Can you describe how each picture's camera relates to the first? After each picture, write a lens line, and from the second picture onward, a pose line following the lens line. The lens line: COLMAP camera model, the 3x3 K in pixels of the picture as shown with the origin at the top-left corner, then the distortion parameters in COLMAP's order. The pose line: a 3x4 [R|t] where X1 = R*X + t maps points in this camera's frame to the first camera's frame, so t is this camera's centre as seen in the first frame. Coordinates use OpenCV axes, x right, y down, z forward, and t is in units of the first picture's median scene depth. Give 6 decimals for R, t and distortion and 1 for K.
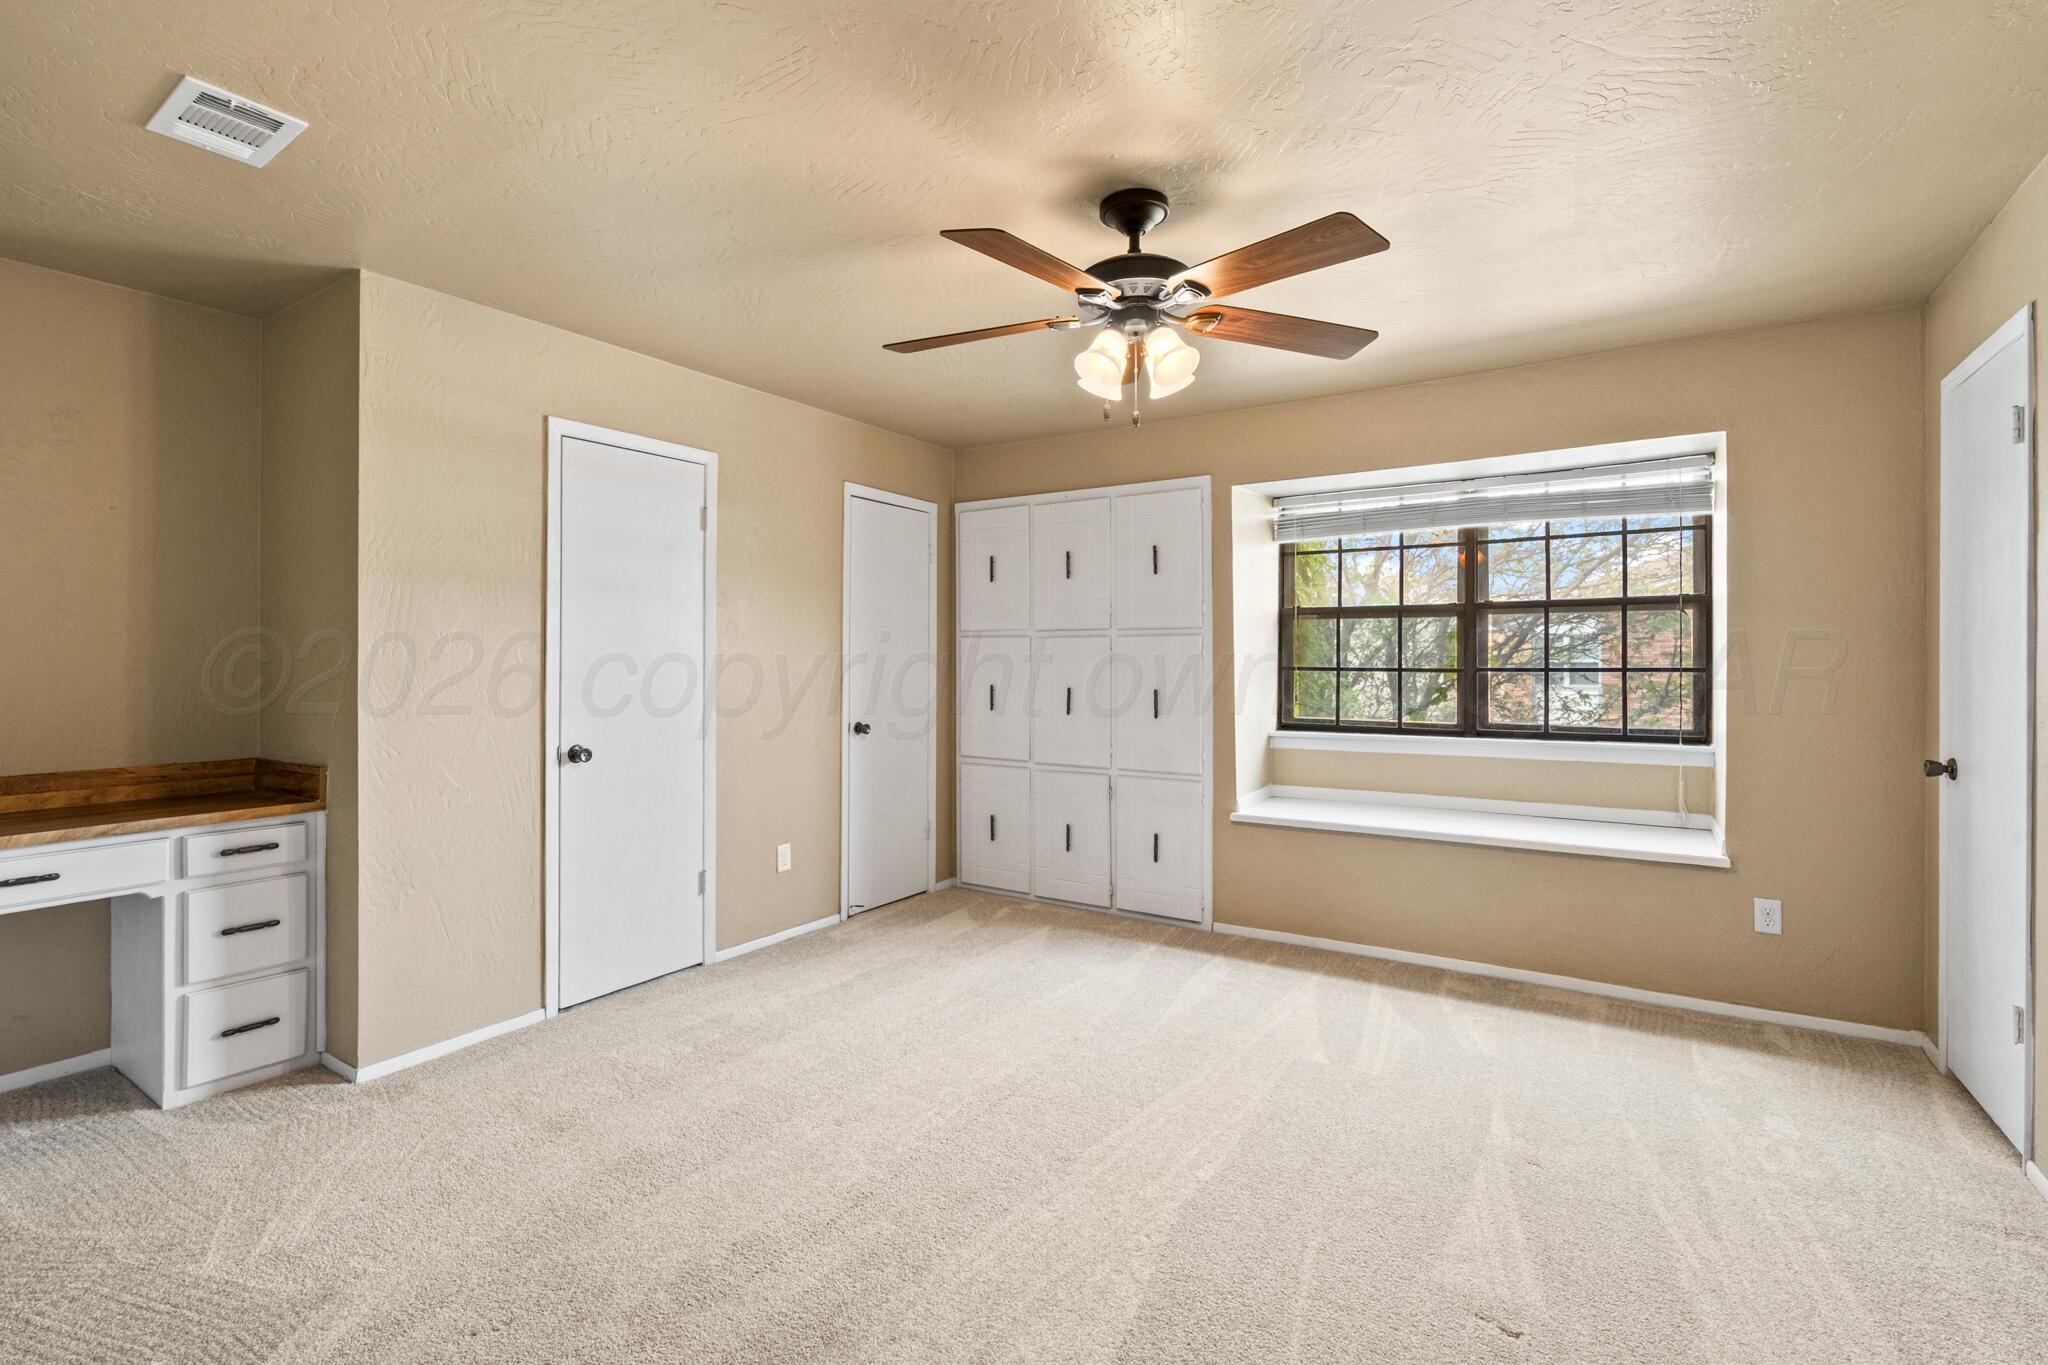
lens RADIAL K [[934.0, 0, 1011.3], [0, 934.0, 682.9], [0, 0, 1]] dist [-0.010761, 0.000341]
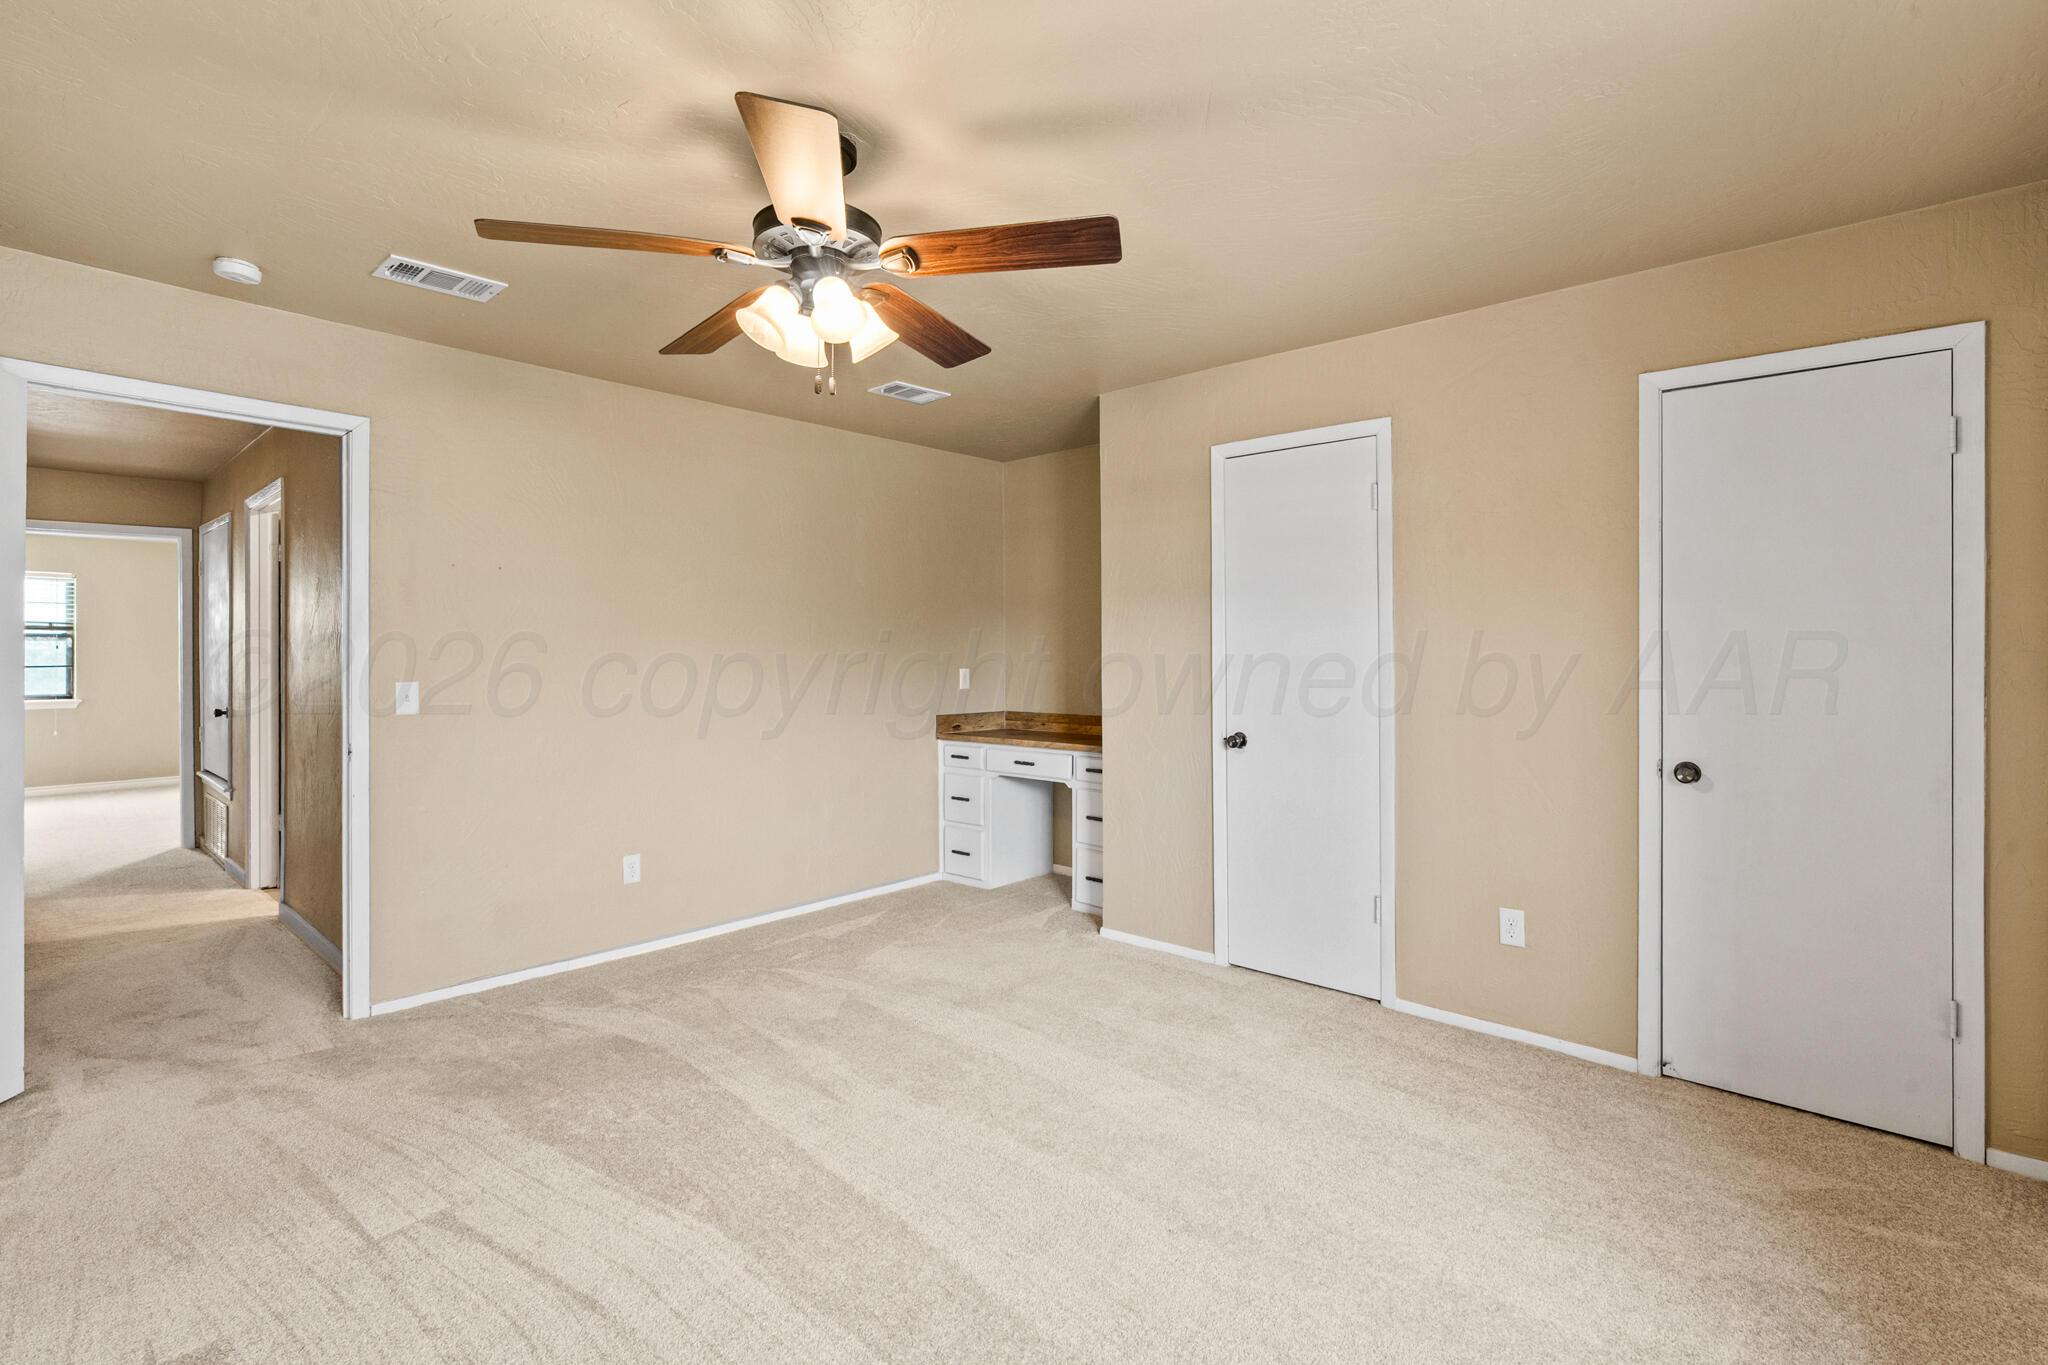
lens RADIAL K [[934.0, 0, 1012.3], [0, 934.0, 667.9], [0, 0, 1]] dist [-0.010761, 0.000341]
pose [[-0.153453, 0.021548, -0.987921, 0.592897], [-0.023548, 0.999399, 0.025456, -0.028302], [0.987875, 0.027170, -0.152853, 0.795833]]
